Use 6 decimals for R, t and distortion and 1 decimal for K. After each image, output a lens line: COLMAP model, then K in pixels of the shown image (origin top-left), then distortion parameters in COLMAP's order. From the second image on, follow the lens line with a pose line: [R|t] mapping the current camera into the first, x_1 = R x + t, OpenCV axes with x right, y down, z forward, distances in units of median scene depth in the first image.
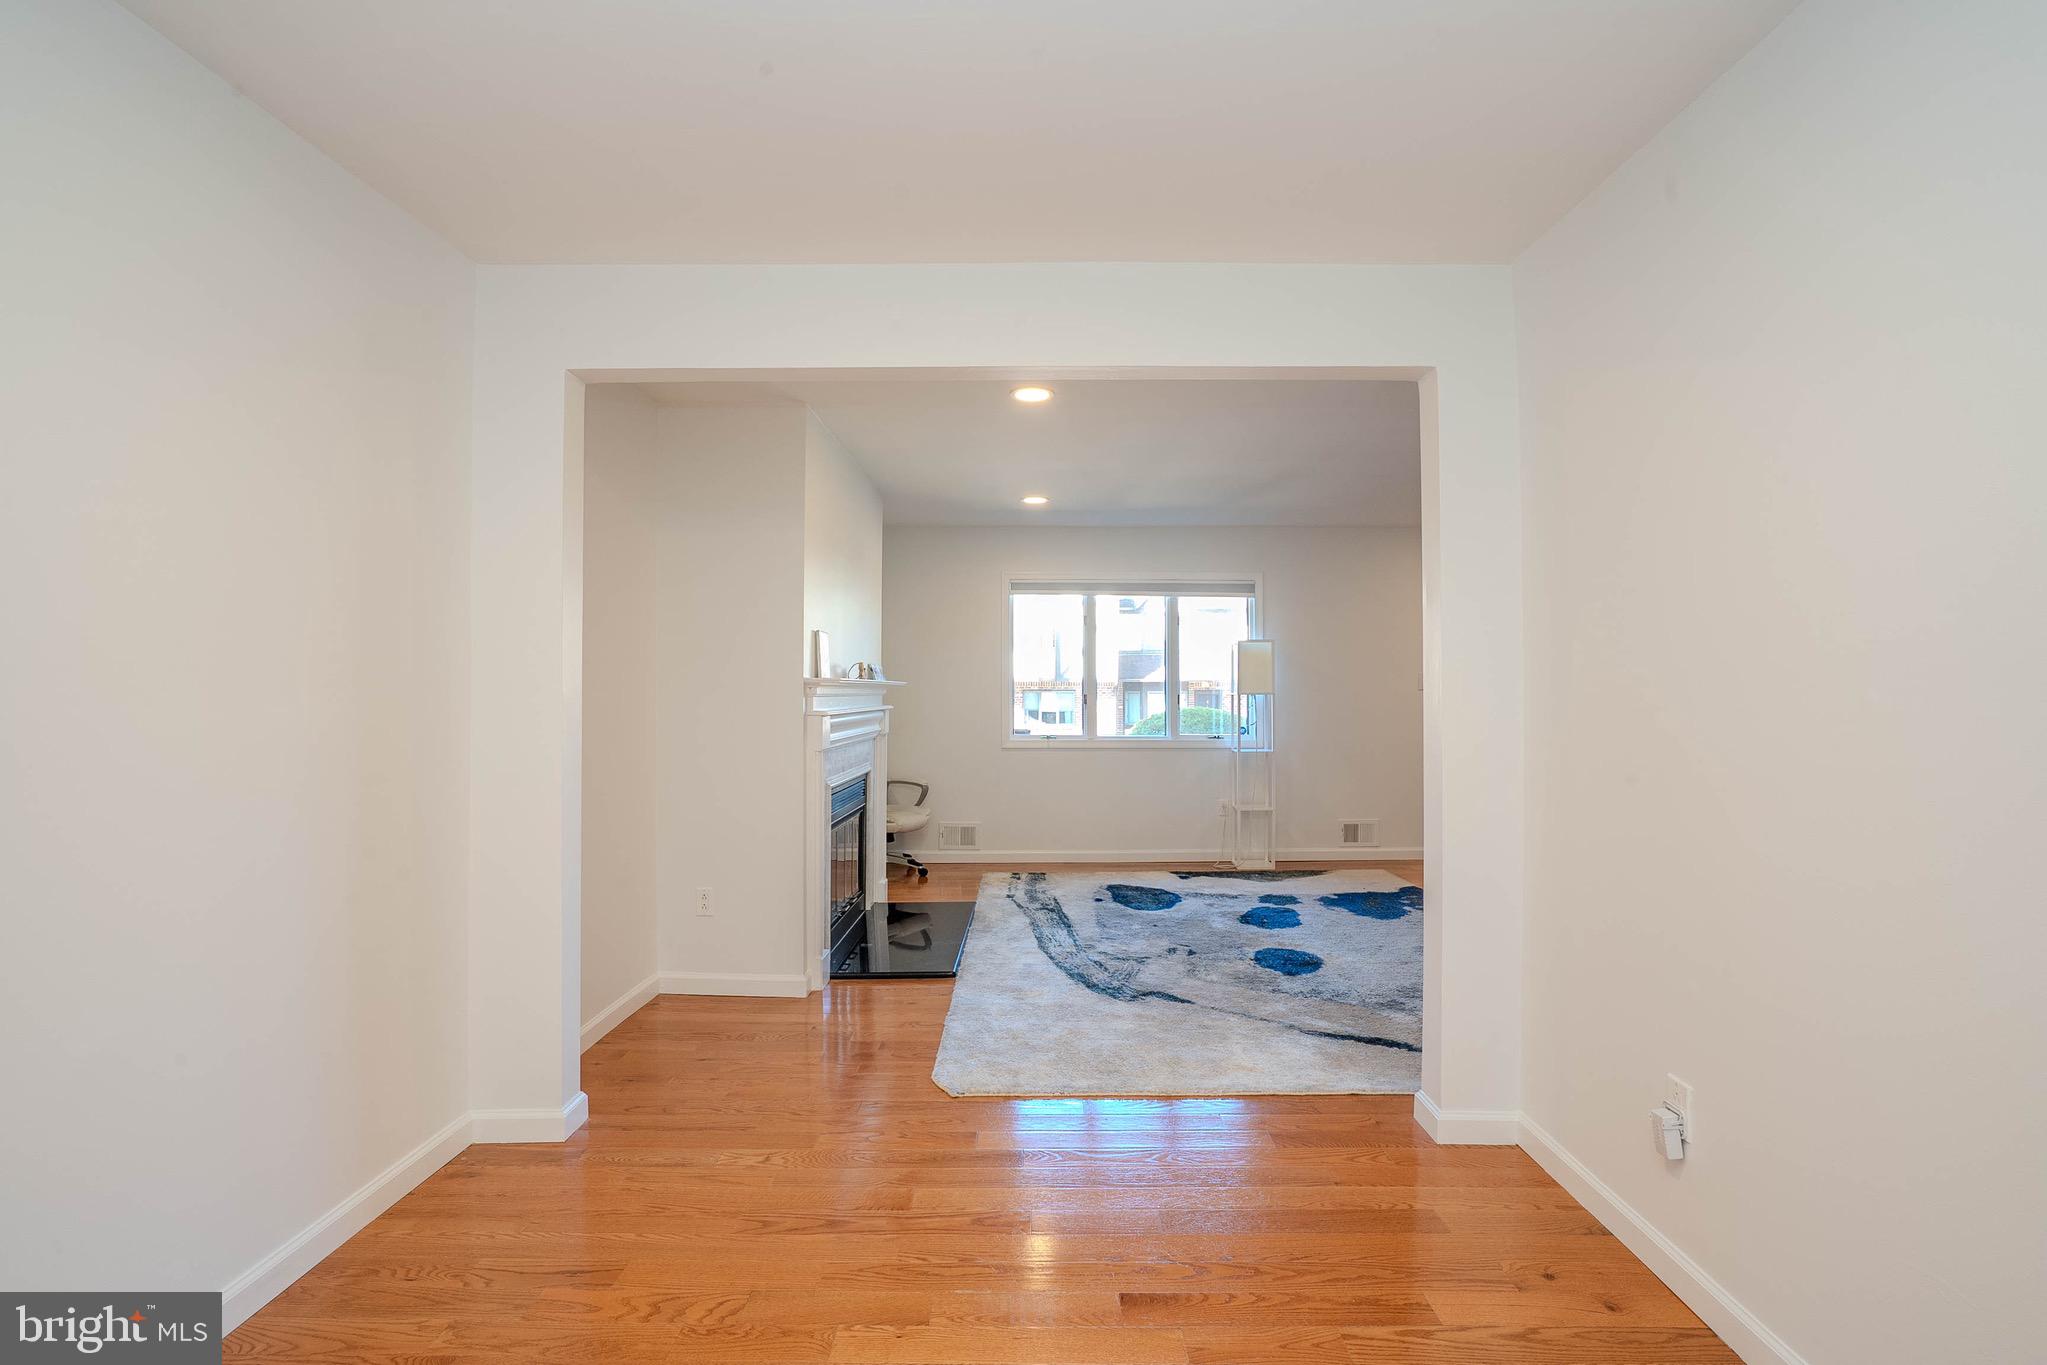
lens RADIAL K [[940.5, 0, 1023.5], [0, 940.5, 682.5], [0, 0, 1]] dist [-0.068600, 0.028504]
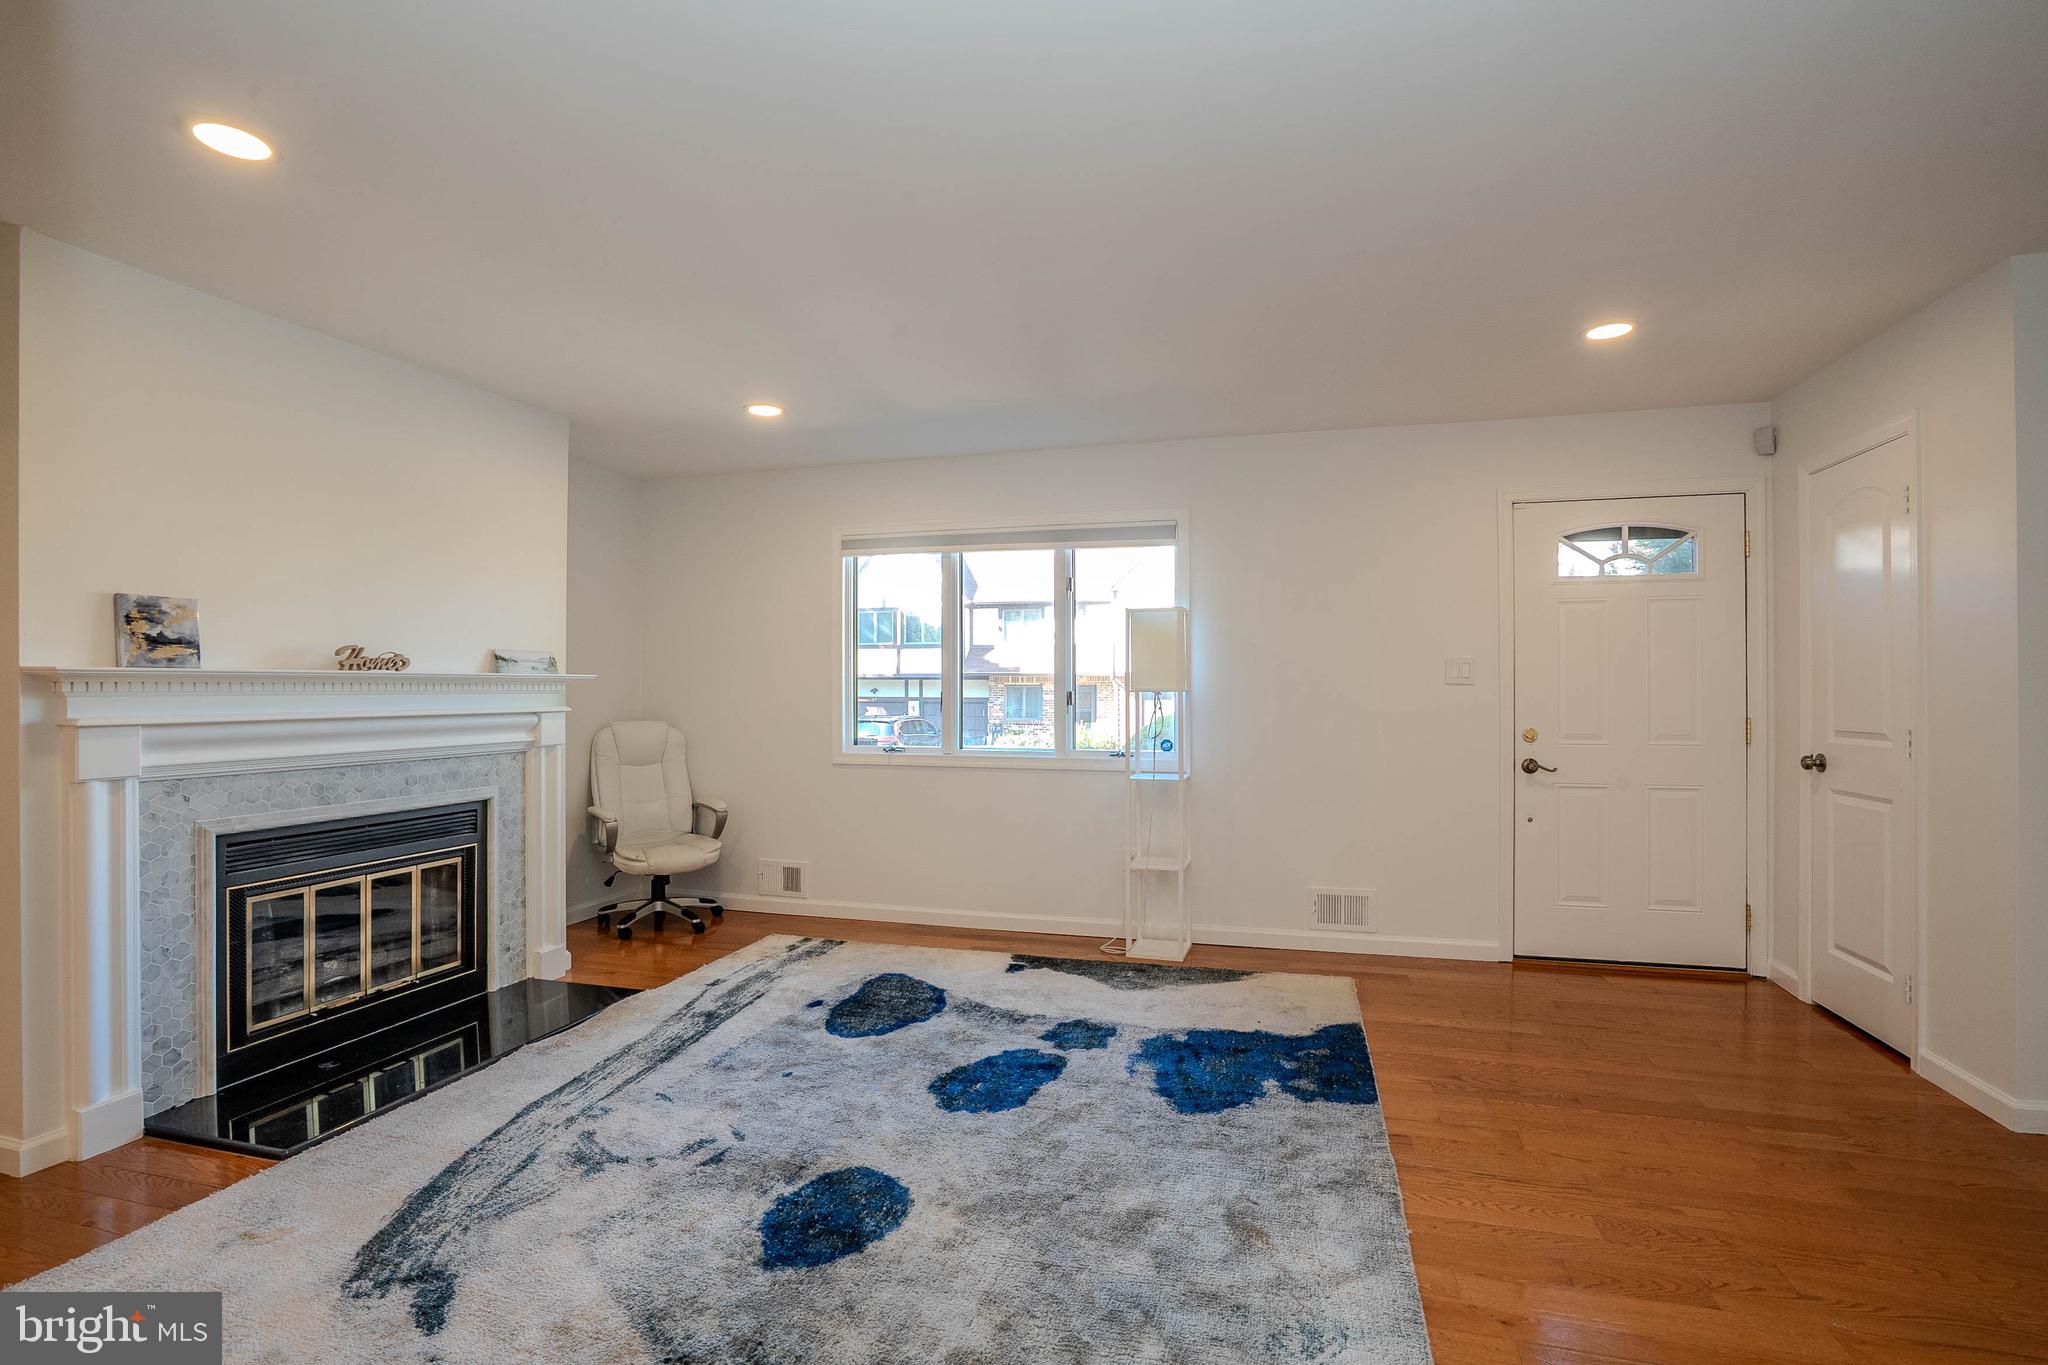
lens RADIAL K [[940.9, 0, 1024.0], [0, 940.9, 682.5], [0, 0, 1]] dist [-0.068600, 0.028504]
pose [[0.961836, -0.002488, -0.273615, 0.381791], [0.005278, 0.999941, 0.009462, -0.000174], [0.273576, -0.010545, 0.961793, 0.392290]]
